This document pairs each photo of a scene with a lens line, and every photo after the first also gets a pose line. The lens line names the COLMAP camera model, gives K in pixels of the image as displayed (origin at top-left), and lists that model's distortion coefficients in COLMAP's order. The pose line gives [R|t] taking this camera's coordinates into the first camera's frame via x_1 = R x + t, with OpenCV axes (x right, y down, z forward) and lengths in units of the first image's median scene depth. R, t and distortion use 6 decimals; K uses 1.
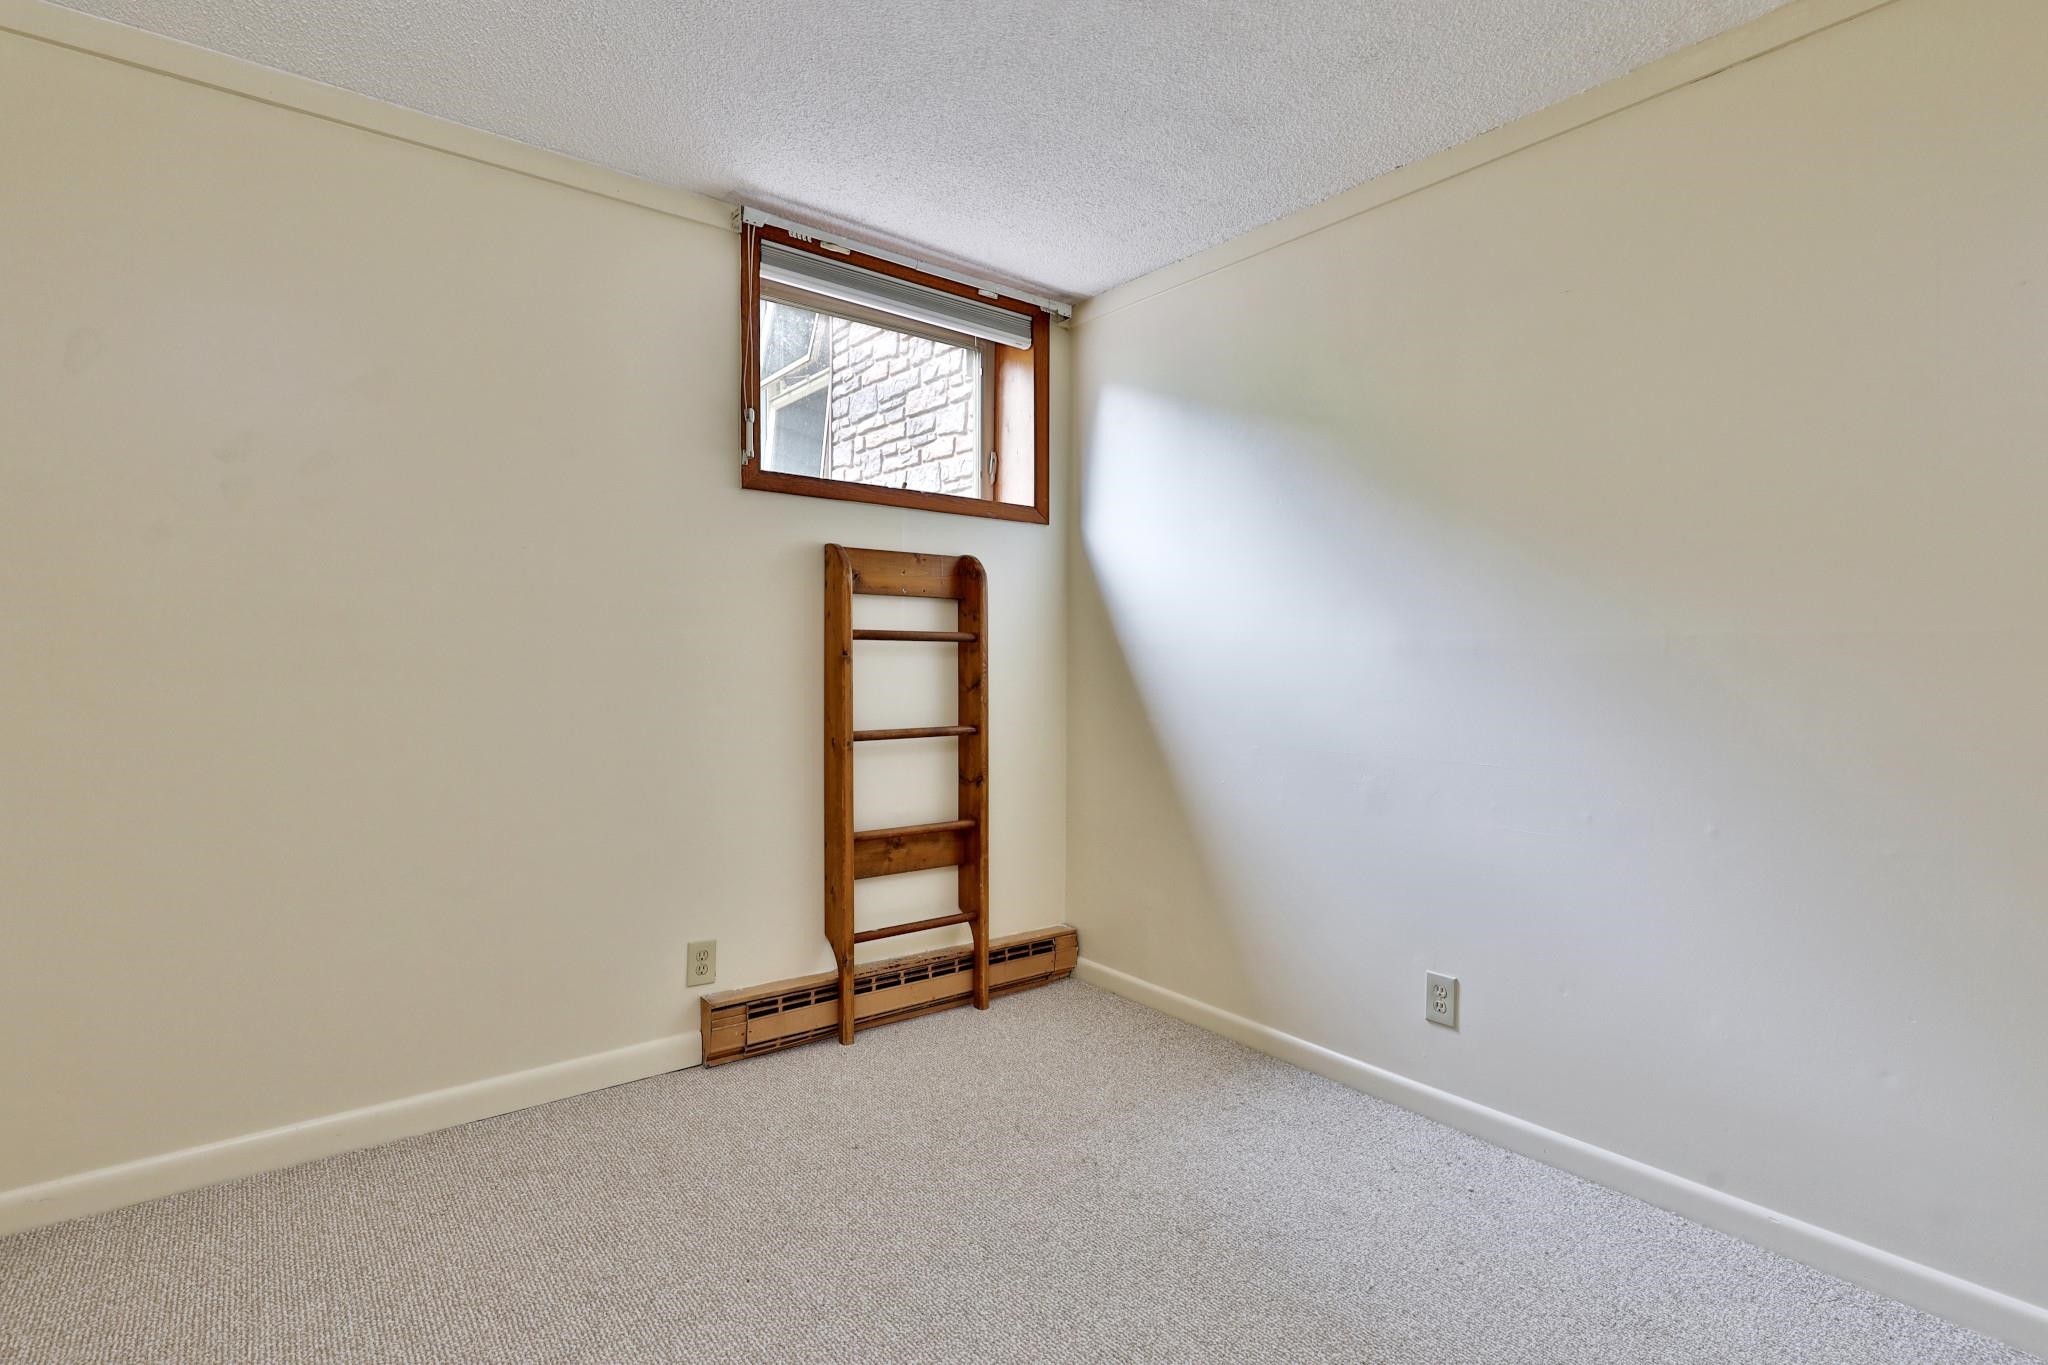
lens RADIAL K [[986.2, 0, 1020.6], [0, 986.2, 681.4], [0, 0, 1]] dist [0.001752, -0.000578]
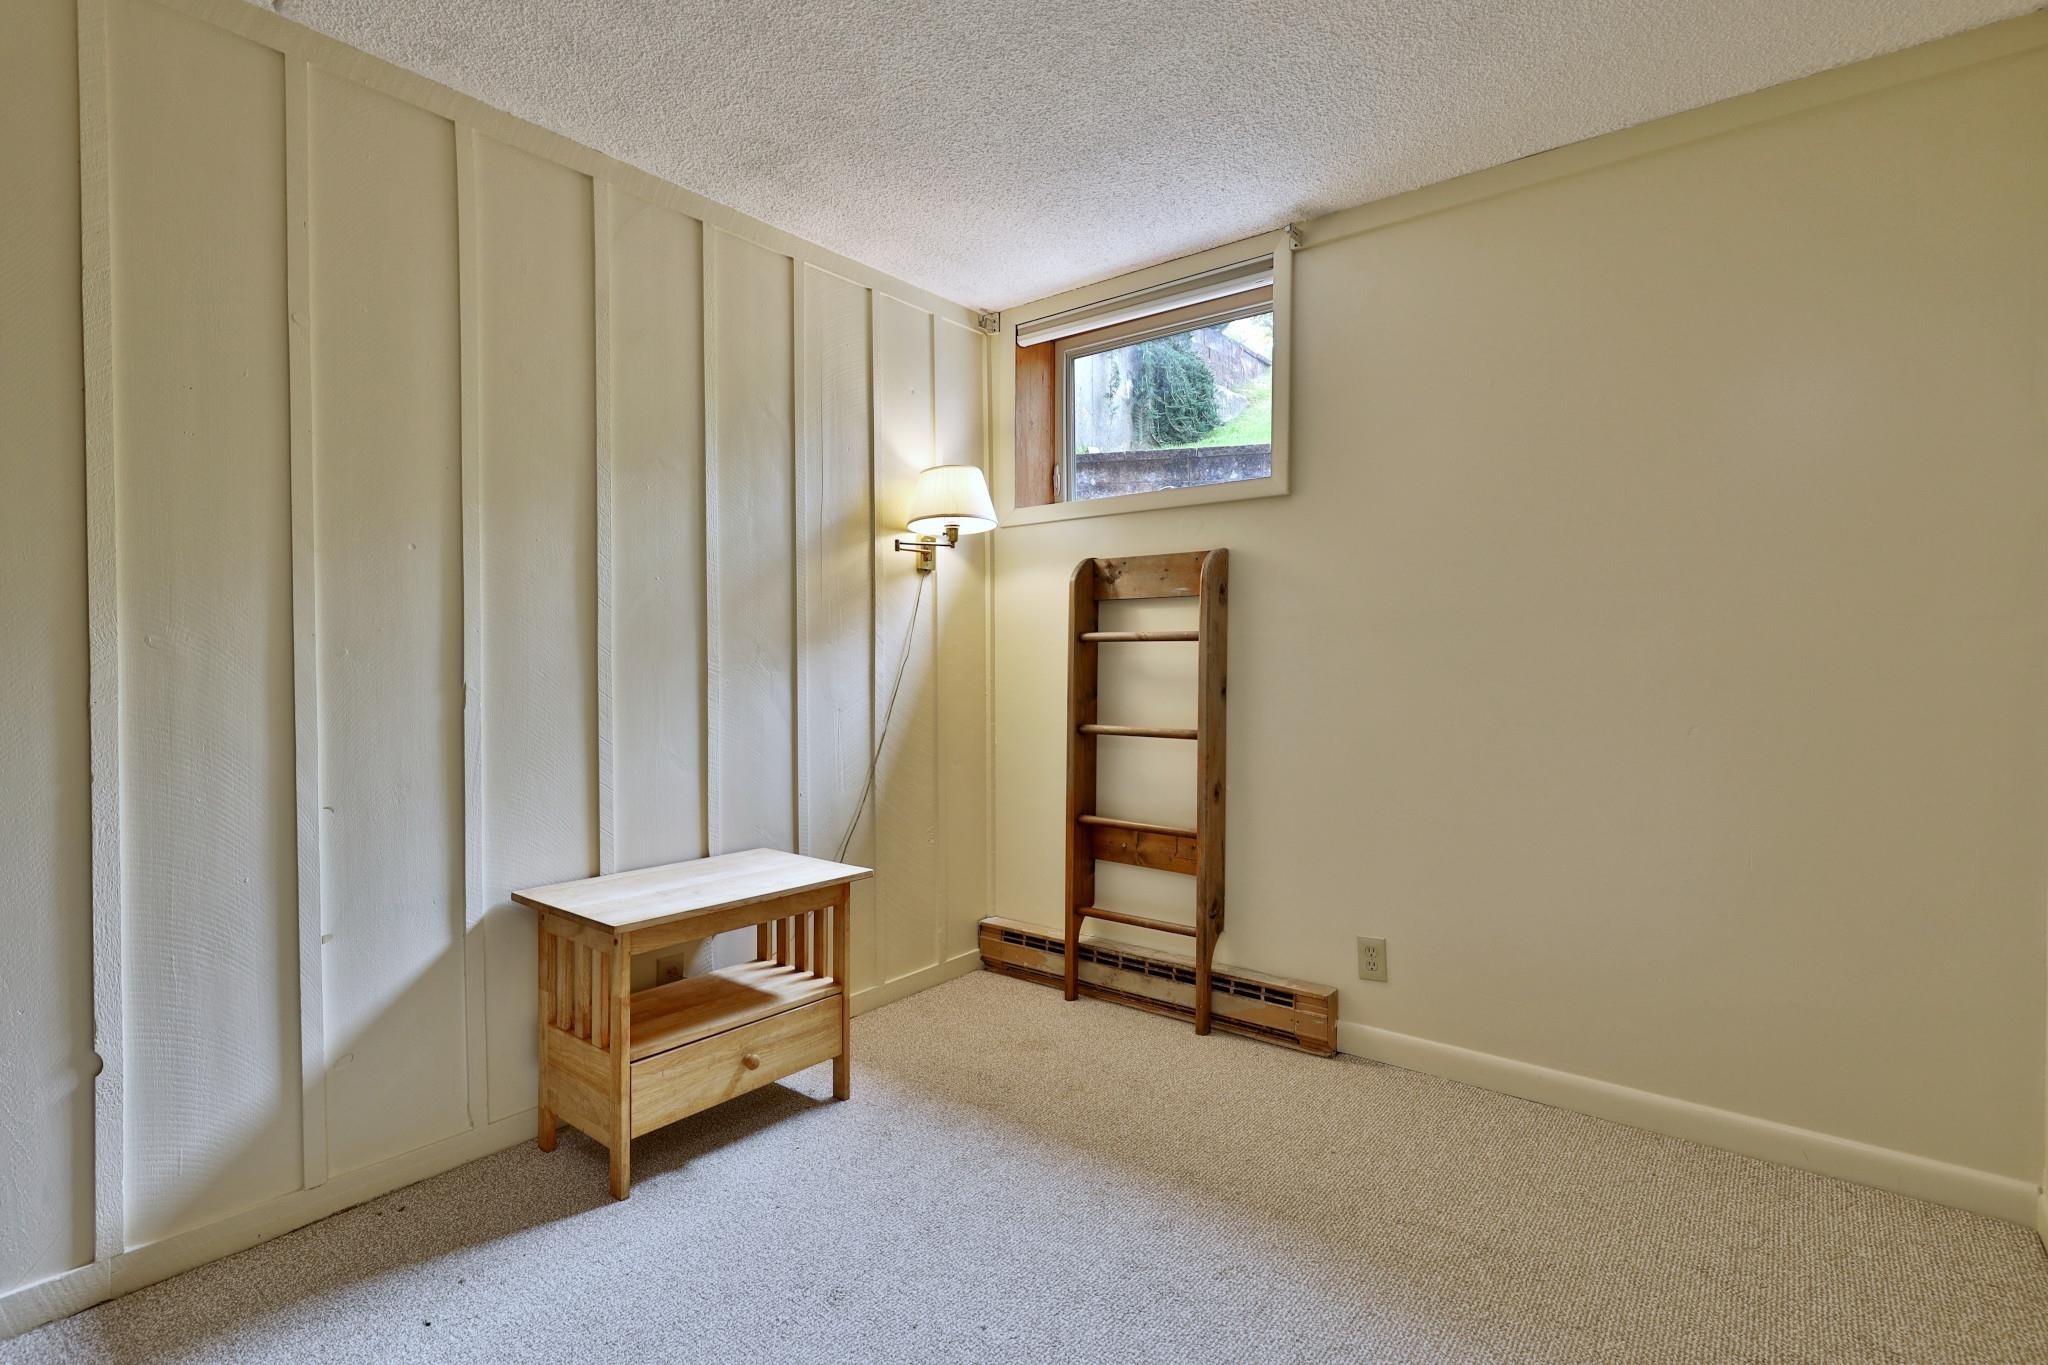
lens RADIAL K [[986.2, 0, 1021.0], [0, 986.2, 678.7], [0, 0, 1]] dist [0.001752, -0.000578]
pose [[0.242283, 0.009578, -0.970158, 0.835085], [-0.004085, 0.999952, 0.008852, -0.011720], [0.970197, 0.001818, 0.242311, 0.612988]]
